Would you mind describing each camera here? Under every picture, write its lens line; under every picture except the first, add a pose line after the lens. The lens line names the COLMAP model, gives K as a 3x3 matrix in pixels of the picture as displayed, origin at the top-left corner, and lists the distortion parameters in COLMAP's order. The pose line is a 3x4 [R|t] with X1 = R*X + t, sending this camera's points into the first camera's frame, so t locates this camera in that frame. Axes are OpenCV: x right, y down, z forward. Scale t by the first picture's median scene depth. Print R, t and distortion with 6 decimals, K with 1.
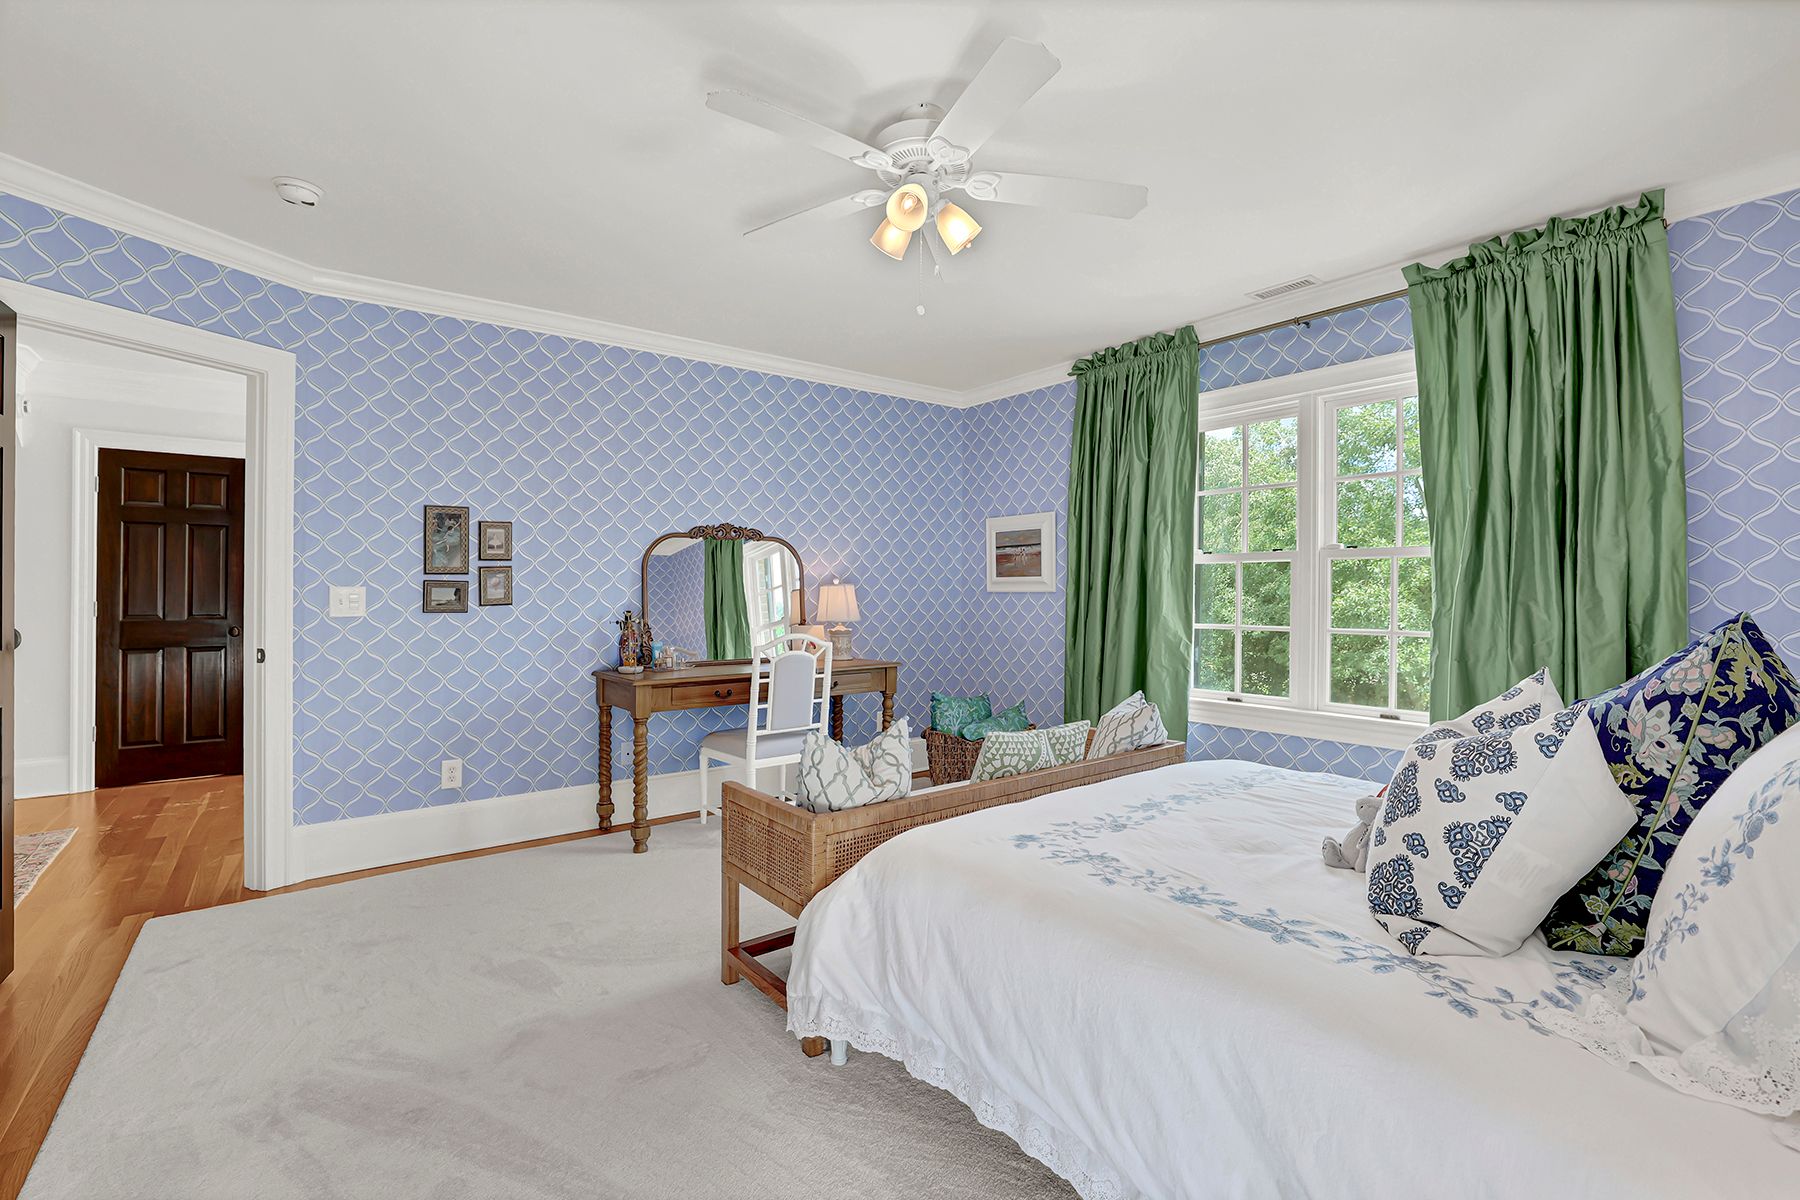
lens RADIAL K [[793.1, 0, 900.0], [0, 793.1, 600.0], [0, 0, 1]] dist [-0.048370, 0.015853]
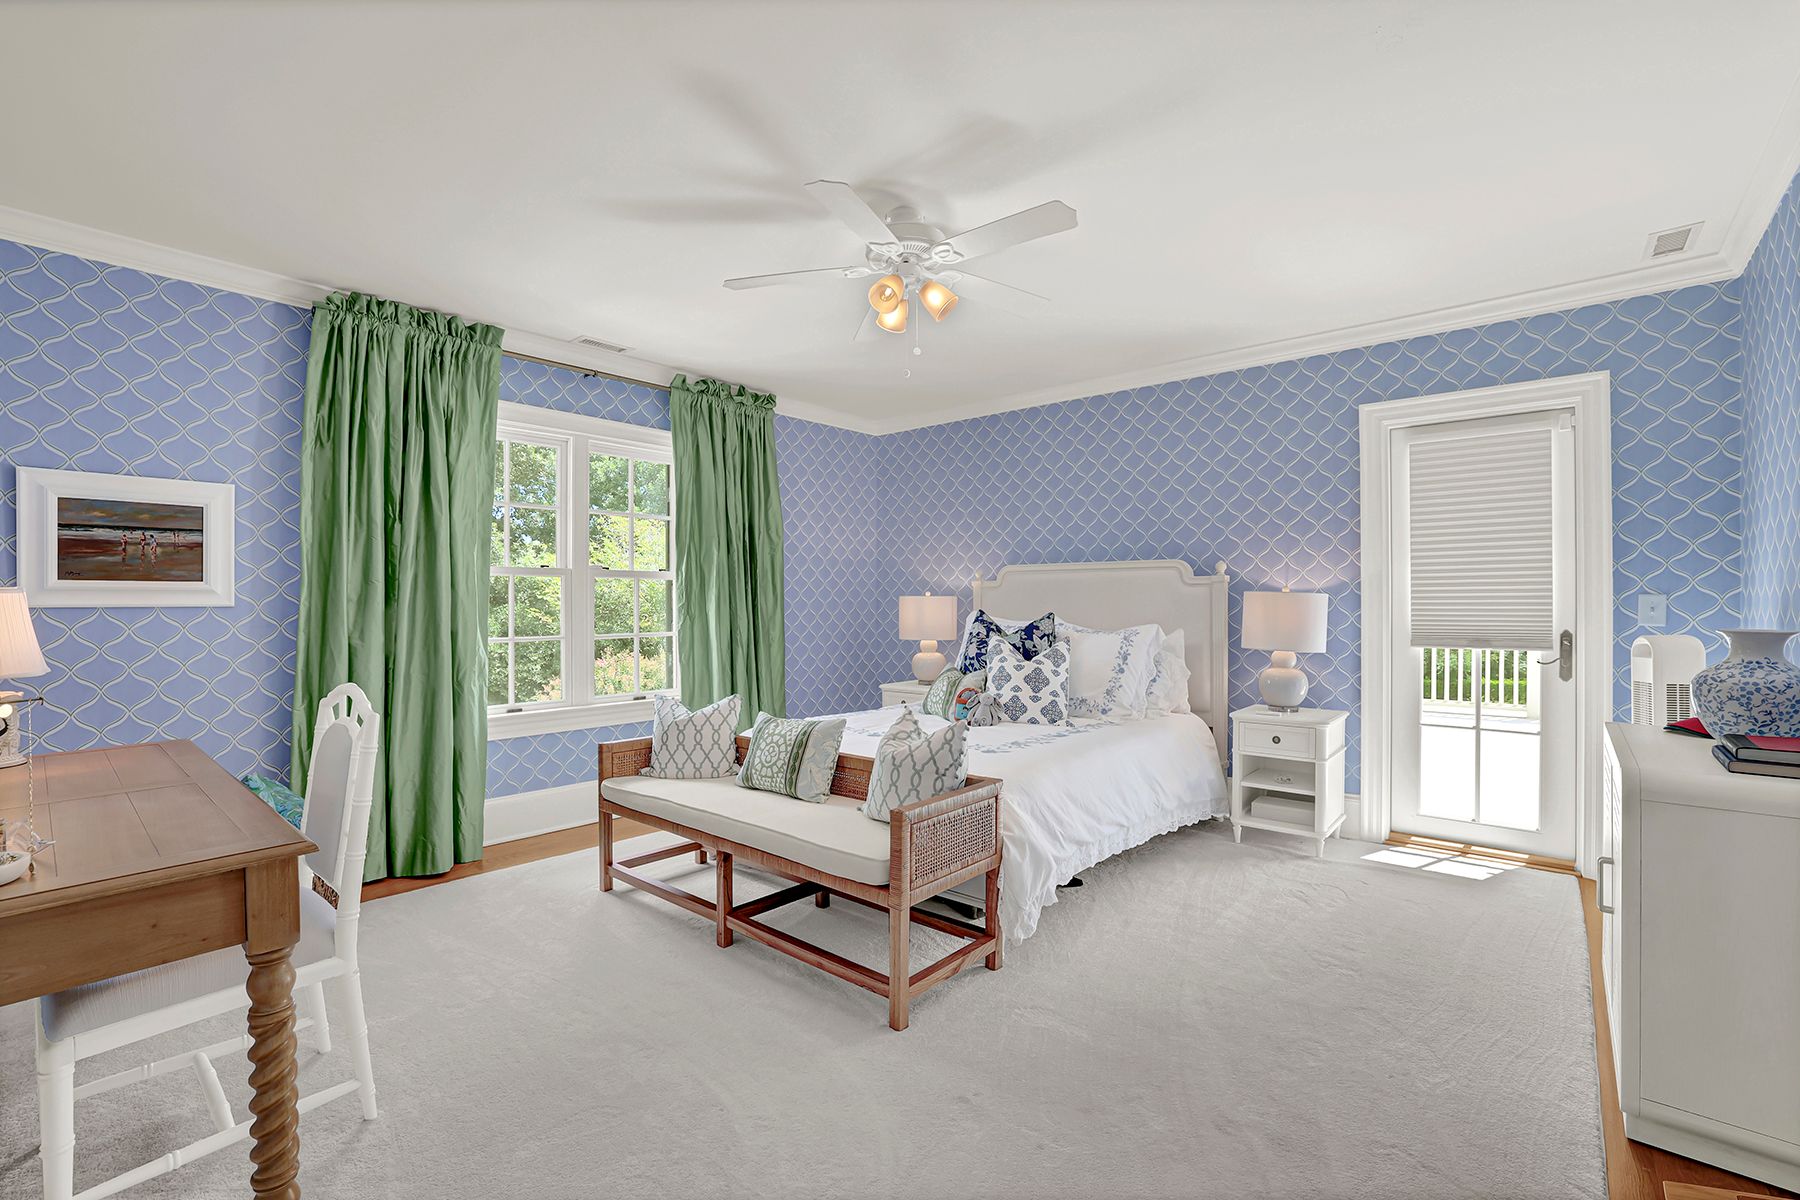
lens RADIAL K [[793.1, 0, 900.0], [0, 793.1, 600.0], [0, 0, 1]] dist [-0.048370, 0.015853]
pose [[-0.198306, 0.002488, 0.980137, -0.648108], [0.014736, 0.999891, 0.000443, -0.008723], [-0.980029, 0.014531, -0.198321, 0.693388]]
